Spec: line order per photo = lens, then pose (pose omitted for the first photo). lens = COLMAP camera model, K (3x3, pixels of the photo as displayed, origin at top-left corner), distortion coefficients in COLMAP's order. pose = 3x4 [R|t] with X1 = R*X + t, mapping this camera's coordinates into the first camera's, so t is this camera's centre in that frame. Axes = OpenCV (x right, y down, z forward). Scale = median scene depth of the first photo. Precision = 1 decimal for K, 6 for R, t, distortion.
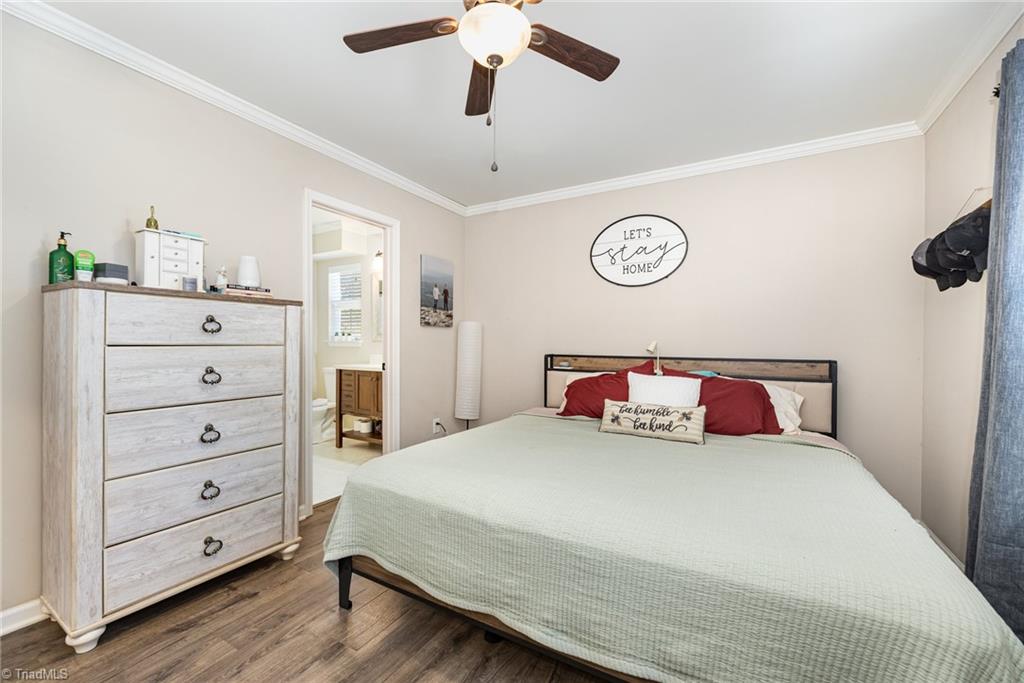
lens RADIAL K [[421.7, 0, 511.9], [0, 421.7, 345.3], [0, 0, 1]] dist [-0.000077, 0.000741]
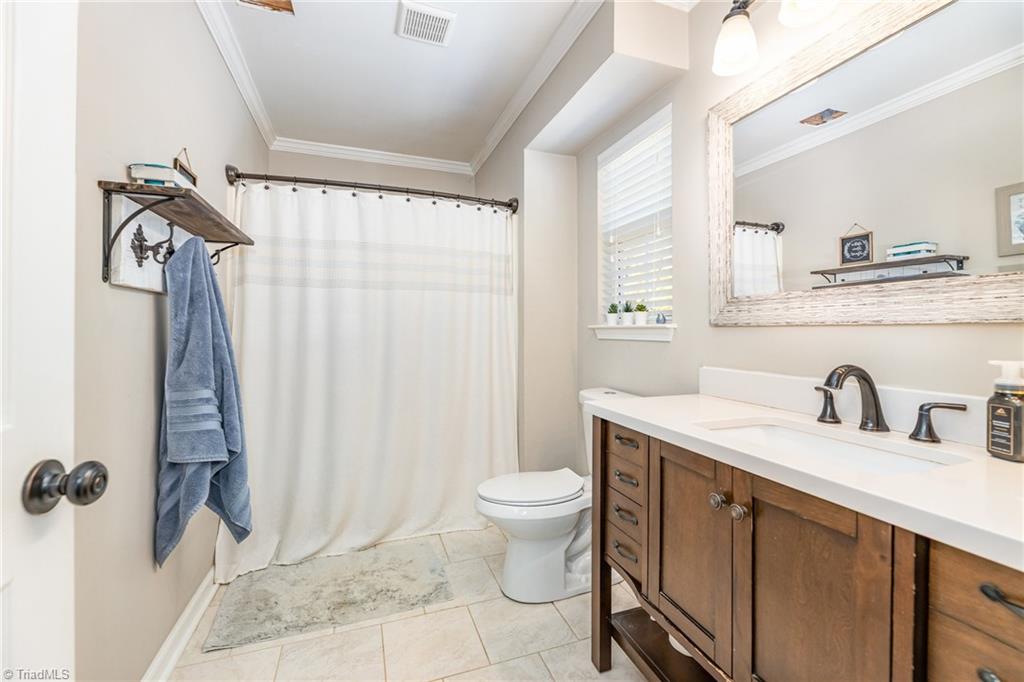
lens RADIAL K [[421.7, 0, 511.3], [0, 421.7, 333.1], [0, 0, 1]] dist [-0.000077, 0.000741]
pose [[0.756287, 0.000207, -0.654239, -0.257604], [-0.001088, 0.999999, -0.000941, -0.003357], [0.654239, 0.001423, 0.756287, 0.723803]]
